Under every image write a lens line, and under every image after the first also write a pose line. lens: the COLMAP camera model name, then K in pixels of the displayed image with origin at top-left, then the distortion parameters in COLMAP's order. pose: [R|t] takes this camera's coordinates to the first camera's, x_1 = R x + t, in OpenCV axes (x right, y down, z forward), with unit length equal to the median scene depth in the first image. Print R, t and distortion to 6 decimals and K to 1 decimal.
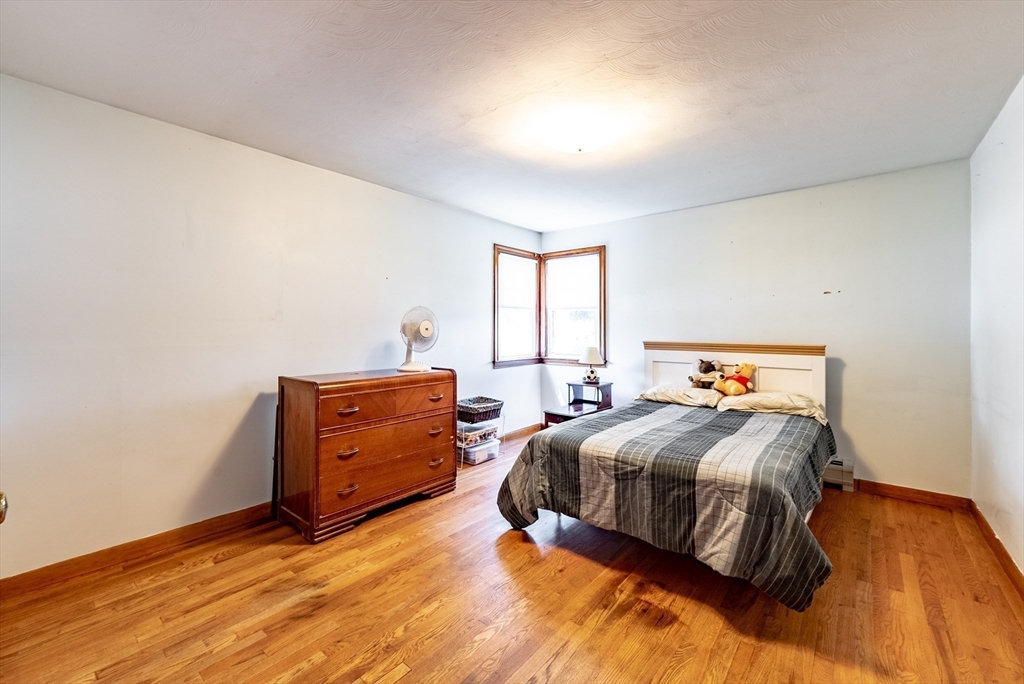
lens RADIAL K [[422.7, 0, 514.3], [0, 422.7, 330.9], [0, 0, 1]] dist [0.000861, 0.000058]
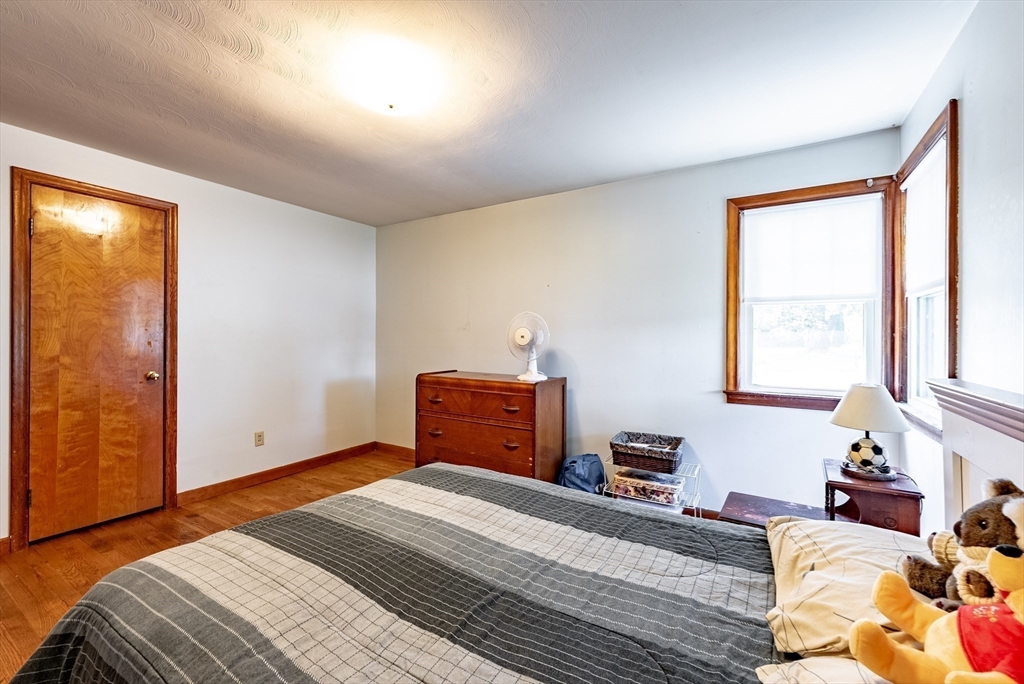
lens RADIAL K [[419.6, 0, 510.4], [0, 419.6, 340.4], [0, 0, 1]] dist [-0.000211, -0.000051]
pose [[0.134681, 0.008797, -0.990850, 0.833842], [-0.011858, 0.999903, 0.007266, -0.002644], [0.990818, 0.010771, 0.134772, 0.979189]]
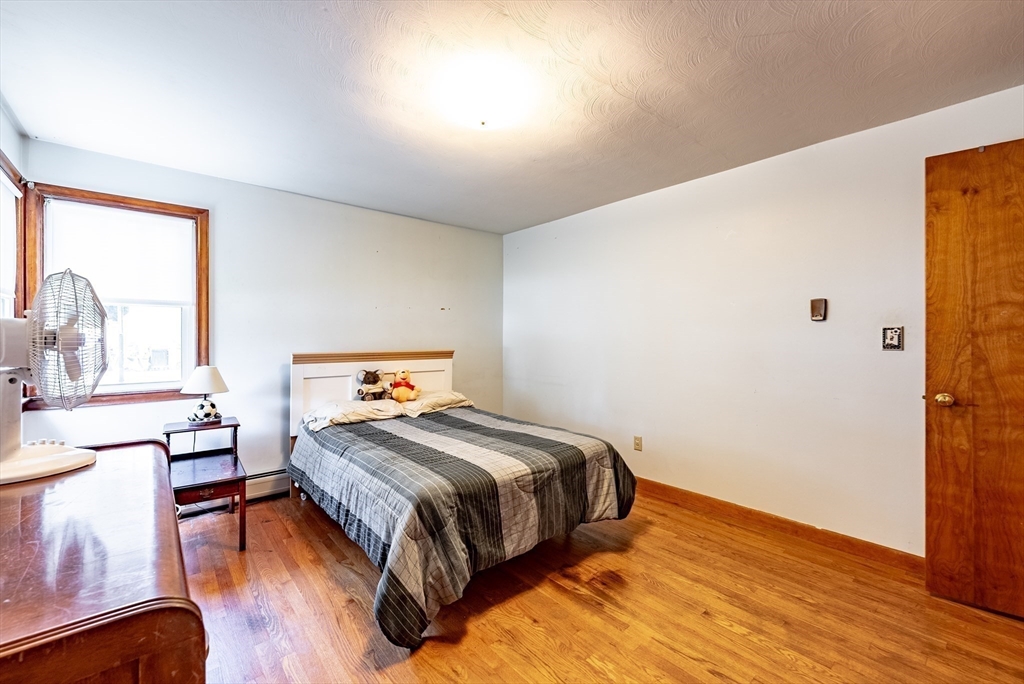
lens RADIAL K [[419.6, 0, 510.4], [0, 419.6, 340.4], [0, 0, 1]] dist [-0.000211, -0.000051]
pose [[0.173019, -0.008417, 0.984883, -0.572532], [0.006322, 0.999952, 0.007435, -0.005256], [-0.984898, 0.004940, 0.173063, 0.706945]]
